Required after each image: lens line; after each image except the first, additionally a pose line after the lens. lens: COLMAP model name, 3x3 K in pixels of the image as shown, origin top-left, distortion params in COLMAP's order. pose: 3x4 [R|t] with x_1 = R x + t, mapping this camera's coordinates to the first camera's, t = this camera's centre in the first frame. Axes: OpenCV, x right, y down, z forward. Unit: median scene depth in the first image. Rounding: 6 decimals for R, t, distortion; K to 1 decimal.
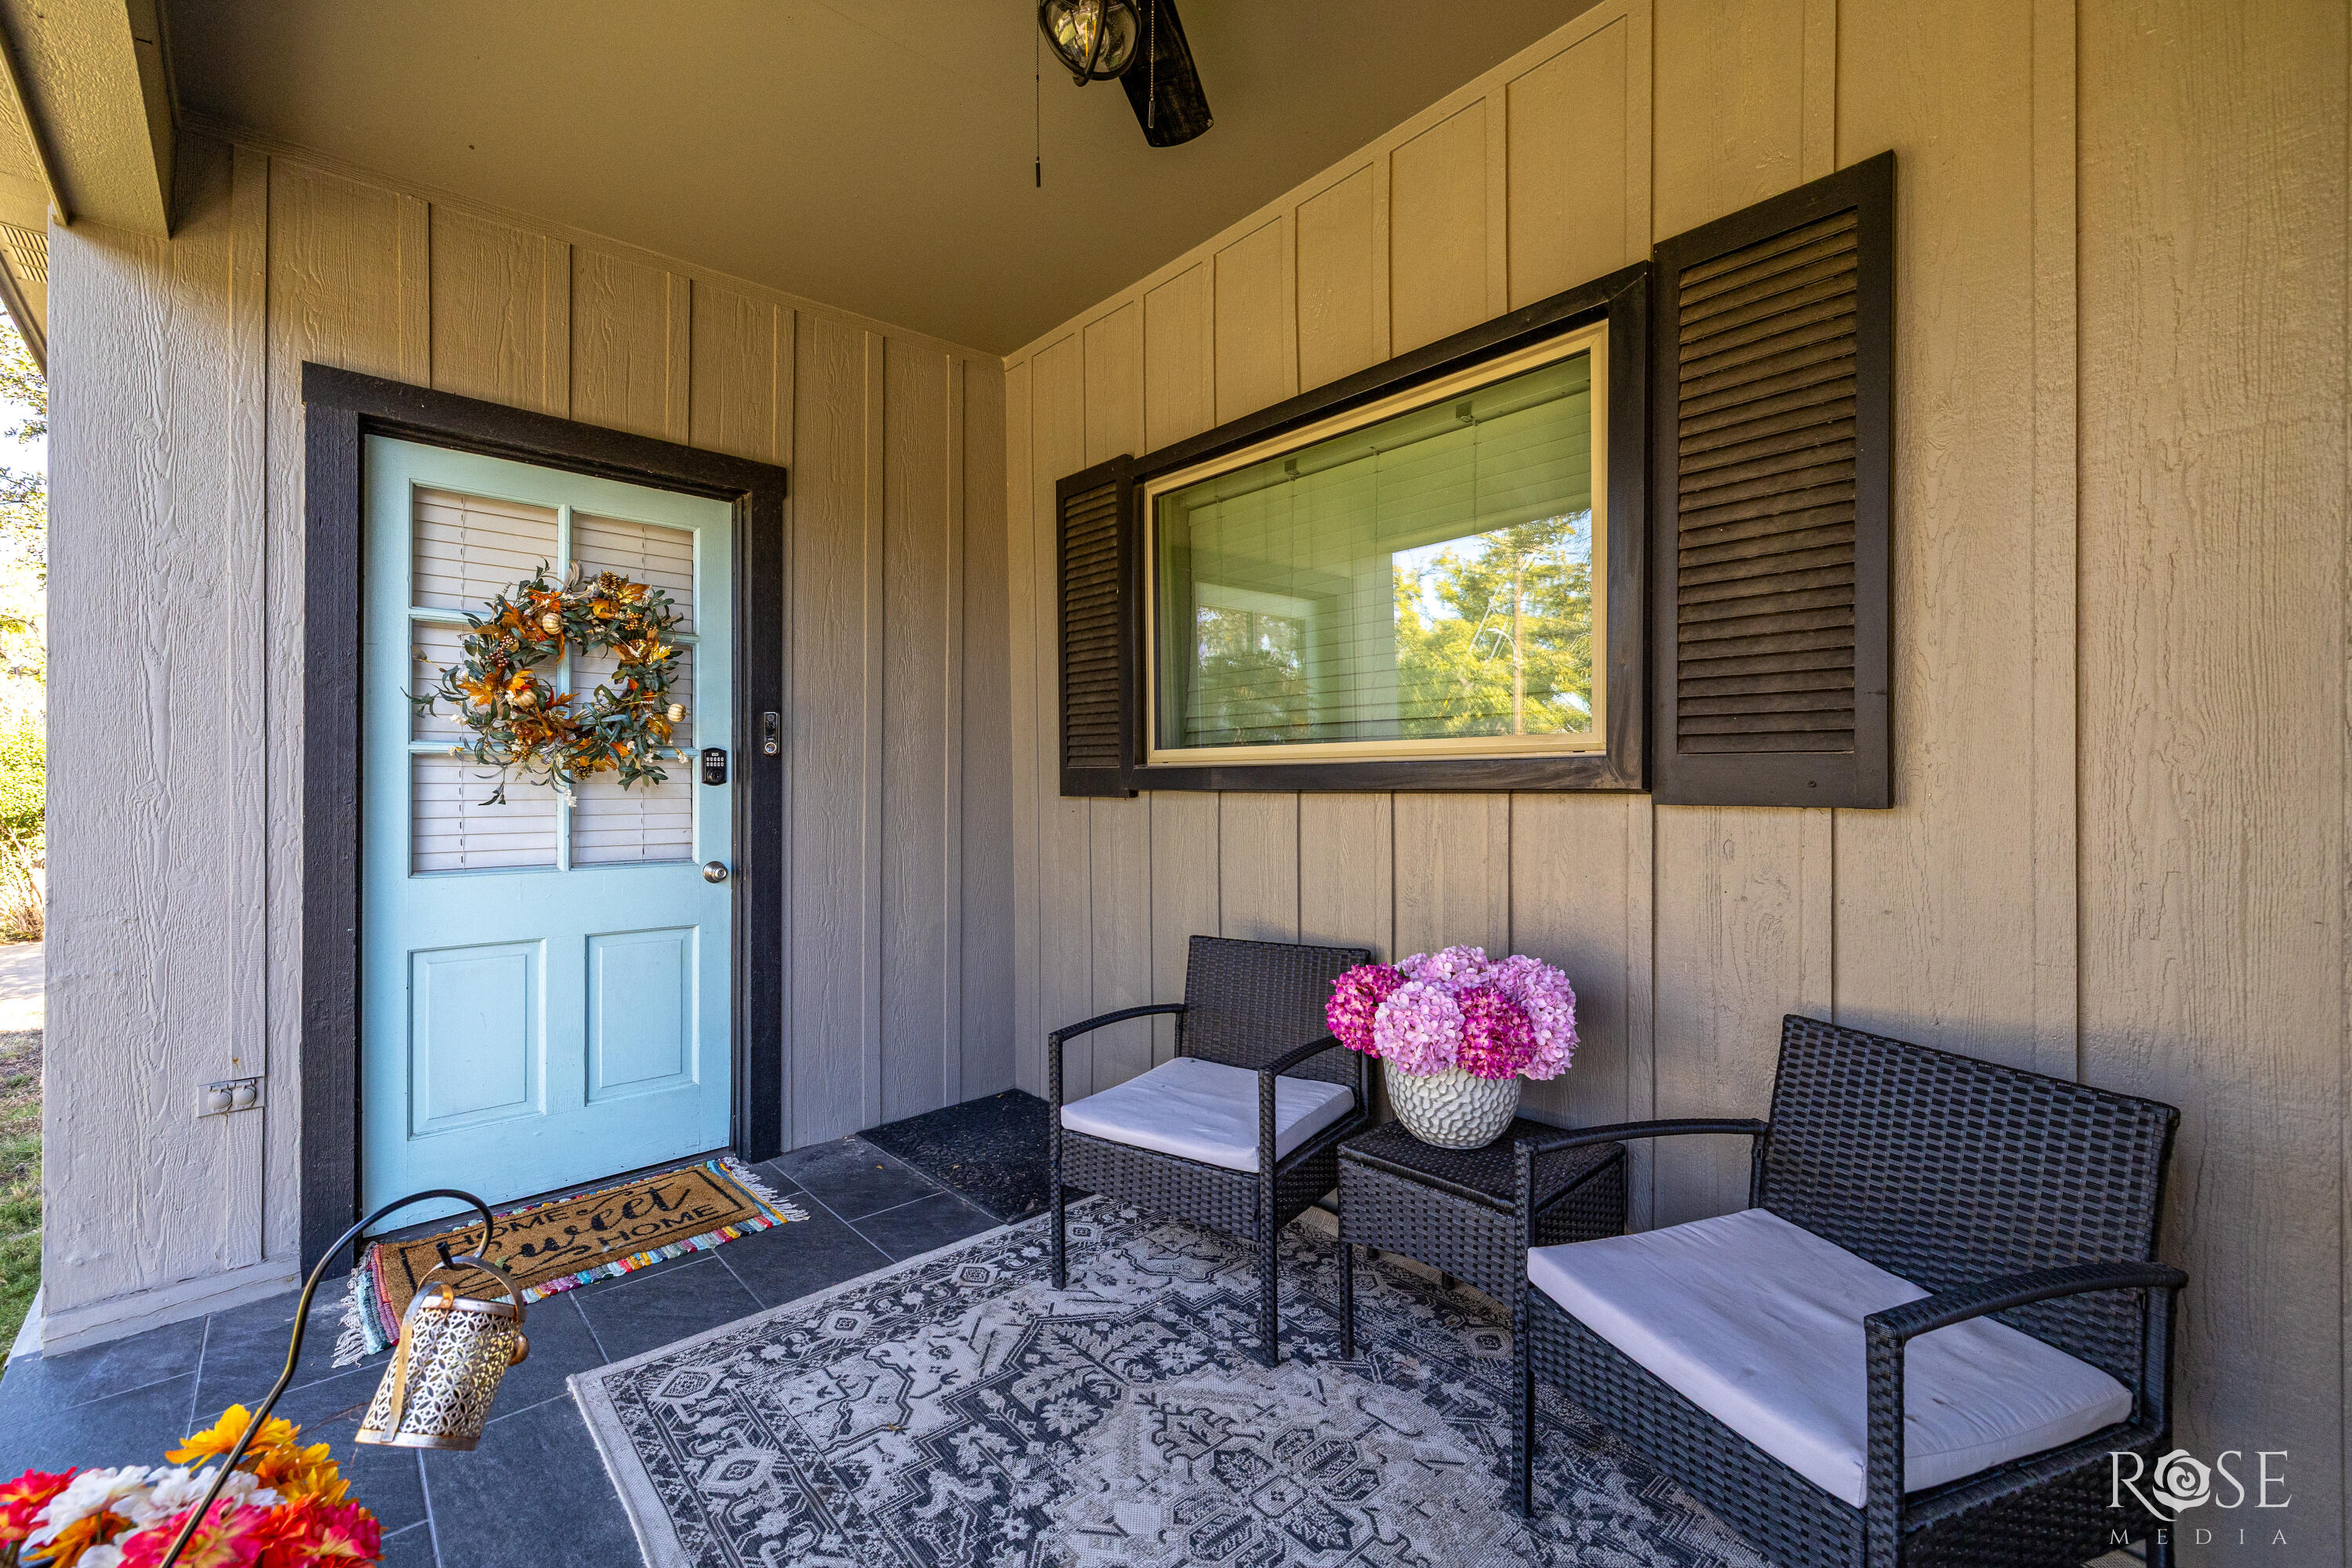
lens RADIAL K [[962.1, 0, 1178.1], [0, 962.1, 791.7], [0, 0, 1]] dist [-0.001032, -0.000020]
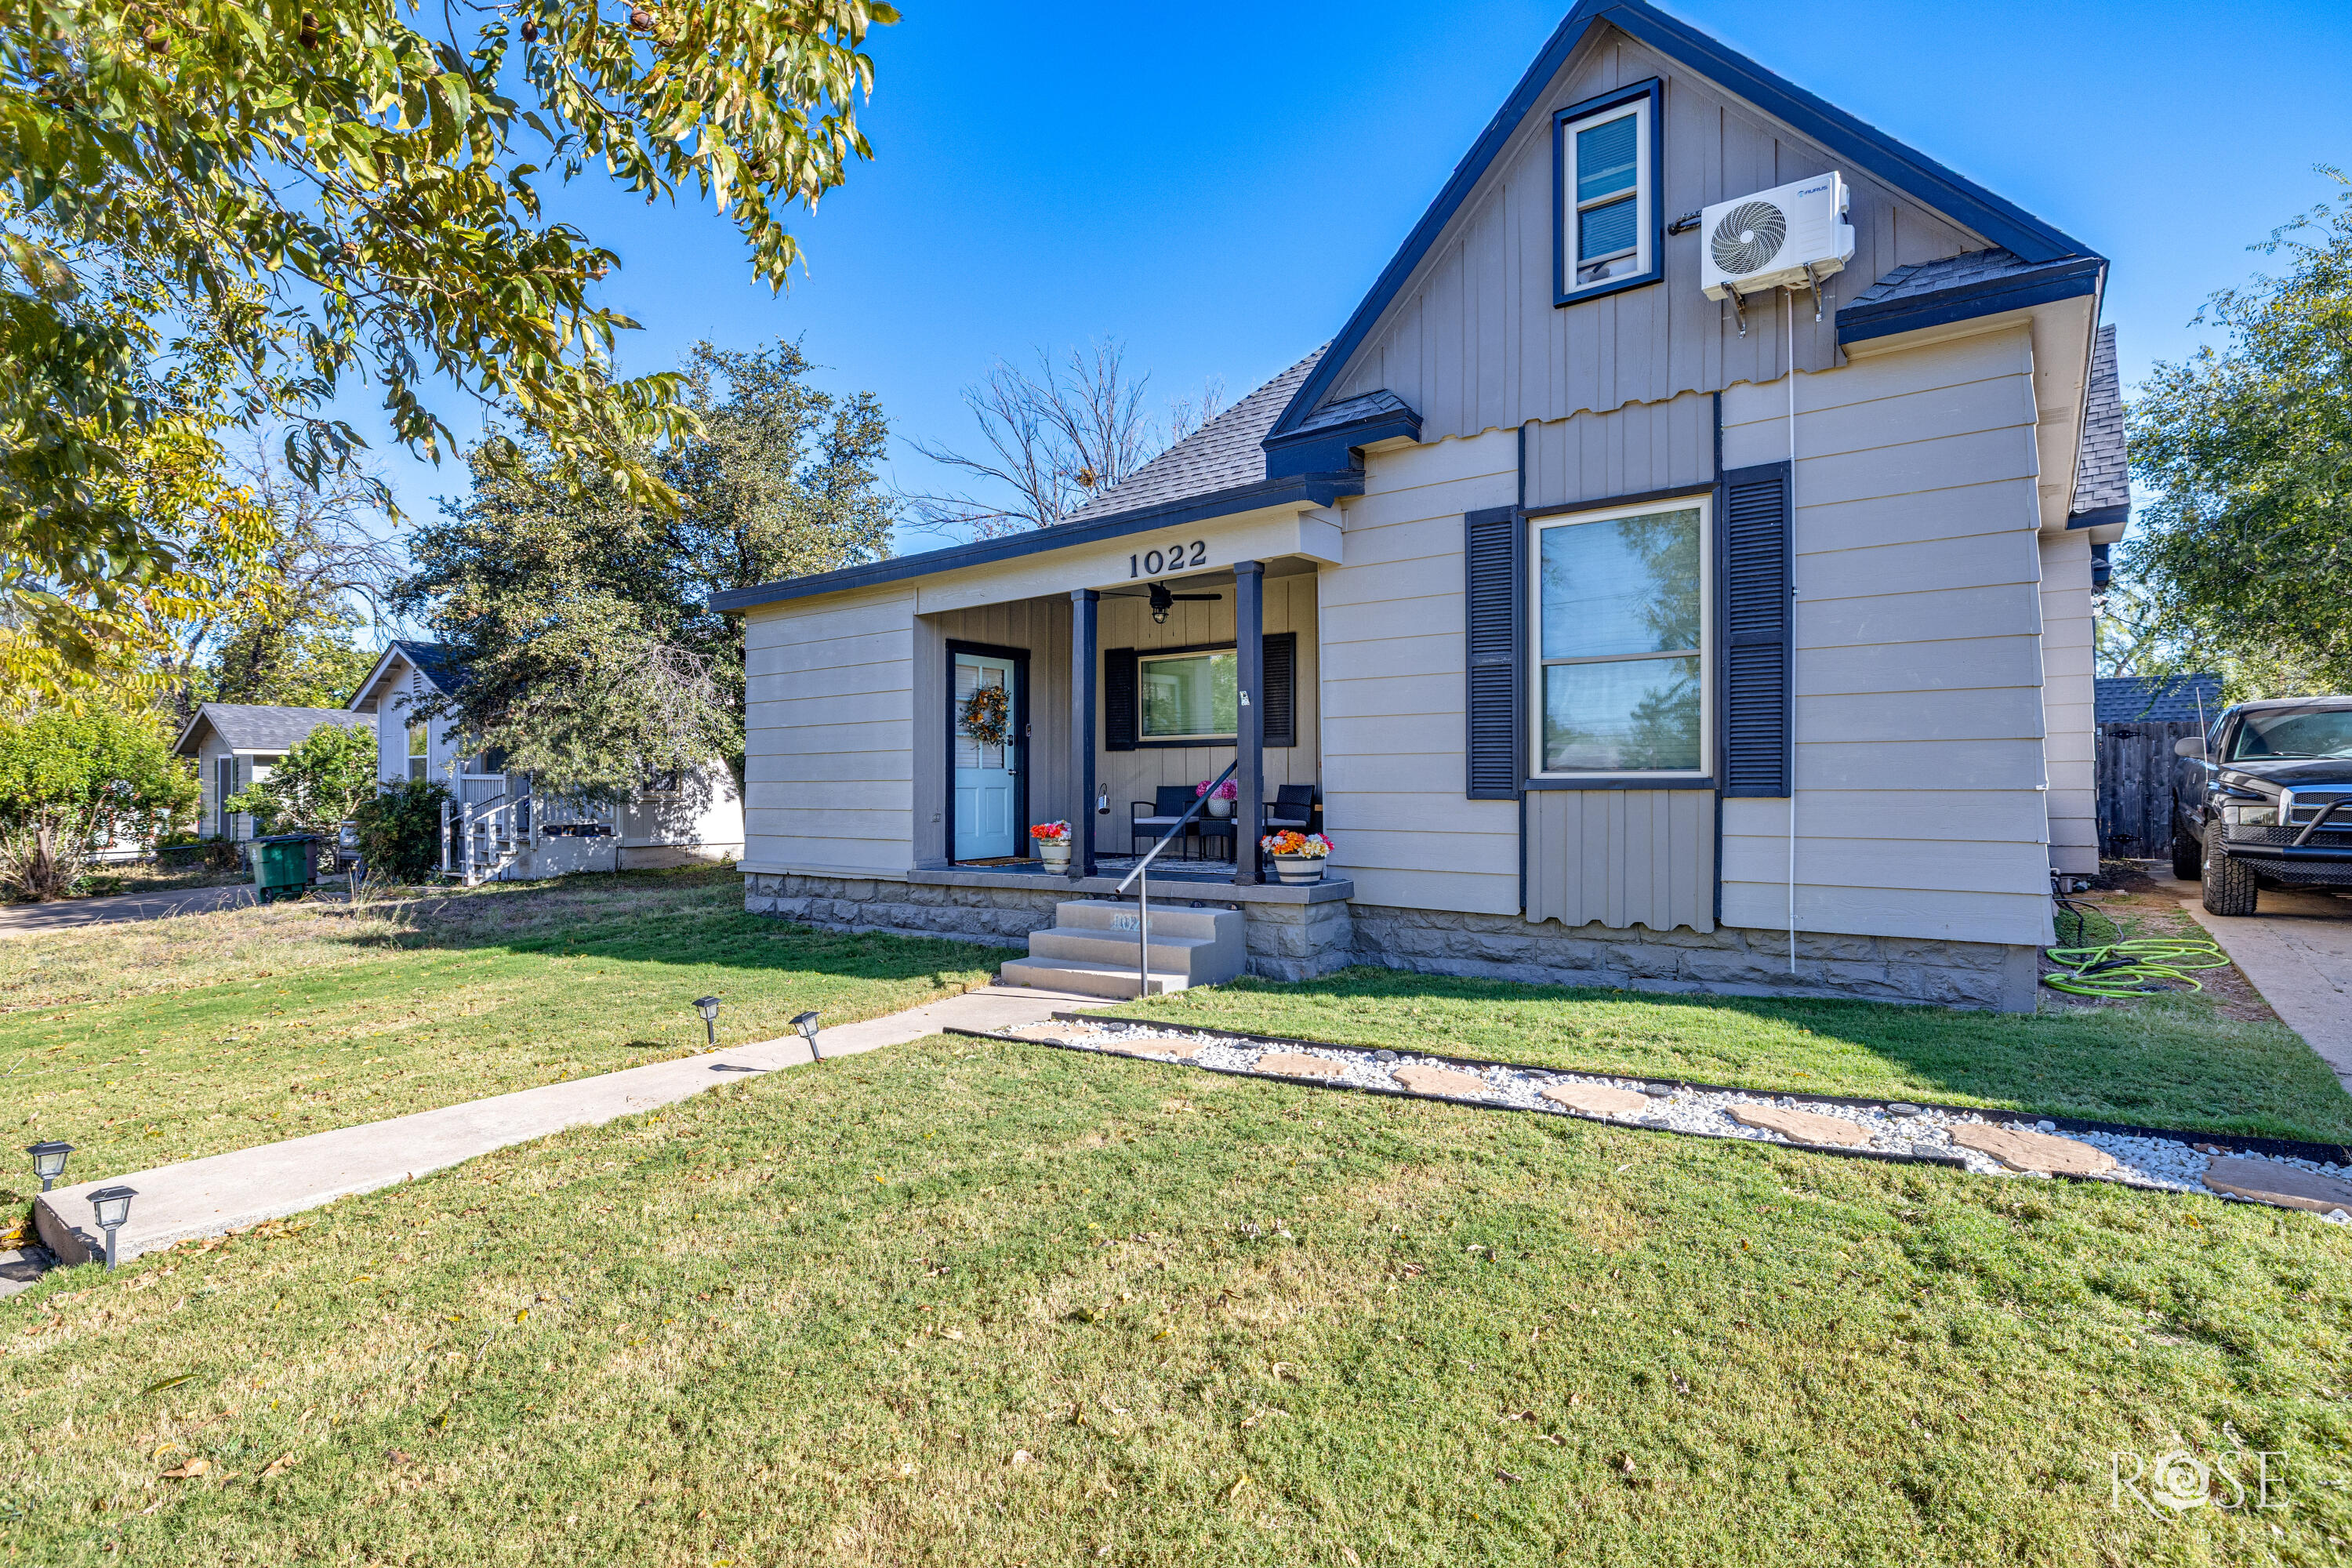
lens RADIAL K [[1191.5, 0, 1174.7], [0, 1191.5, 791.4], [0, 0, 1]] dist [0.003845, -0.000001]
pose [[0.987612, -0.010732, 0.156551, -0.606084], [0.009552, 0.999920, 0.008293, 0.125340], [-0.156627, -0.006695, 0.987635, -3.365084]]
